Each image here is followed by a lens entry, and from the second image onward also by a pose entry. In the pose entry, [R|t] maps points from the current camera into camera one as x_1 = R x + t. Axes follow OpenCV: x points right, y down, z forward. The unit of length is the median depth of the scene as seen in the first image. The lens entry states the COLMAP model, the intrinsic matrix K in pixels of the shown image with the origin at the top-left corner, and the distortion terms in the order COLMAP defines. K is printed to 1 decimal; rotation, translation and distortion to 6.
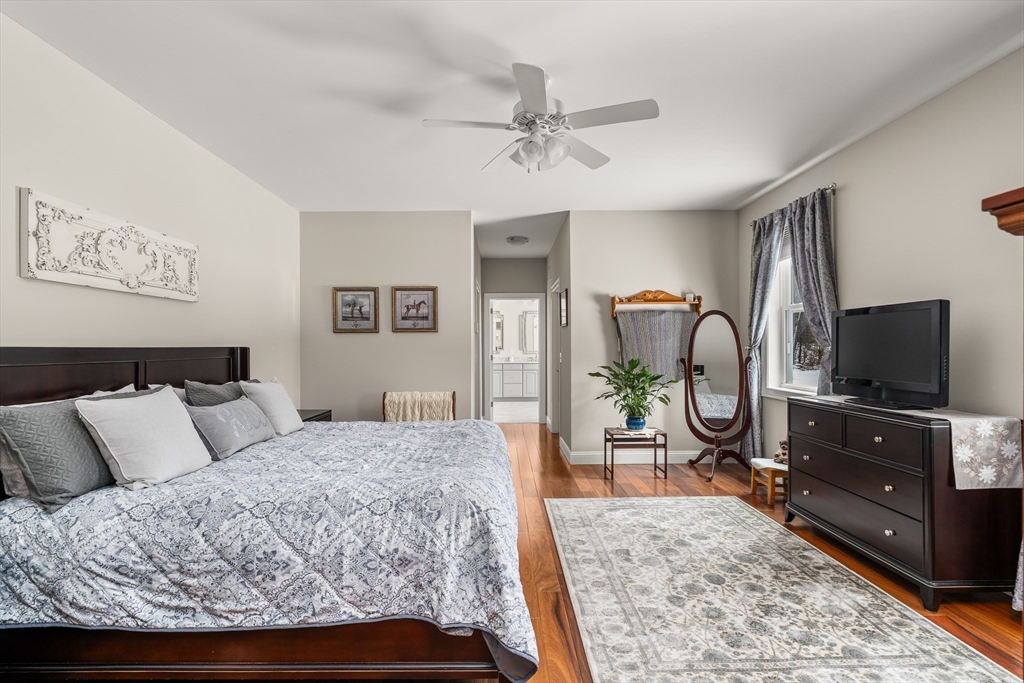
lens RADIAL K [[469.5, 0, 514.5], [0, 469.5, 346.4], [0, 0, 1]] dist [-0.005397, 0.001683]
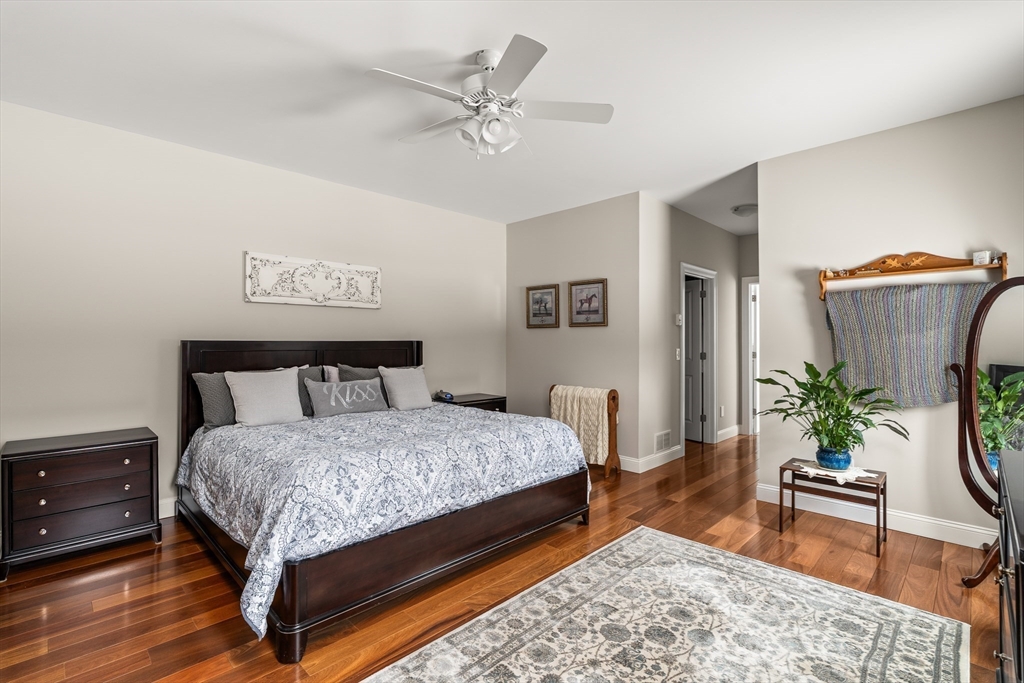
lens RADIAL K [[469.5, 0, 516.0], [0, 469.5, 337.9], [0, 0, 1]] dist [-0.005397, 0.001683]
pose [[0.700142, 0.001840, -0.714001, 0.391109], [-0.003852, 0.999992, -0.001200, -0.004471], [0.713993, 0.003591, 0.700143, 0.202204]]
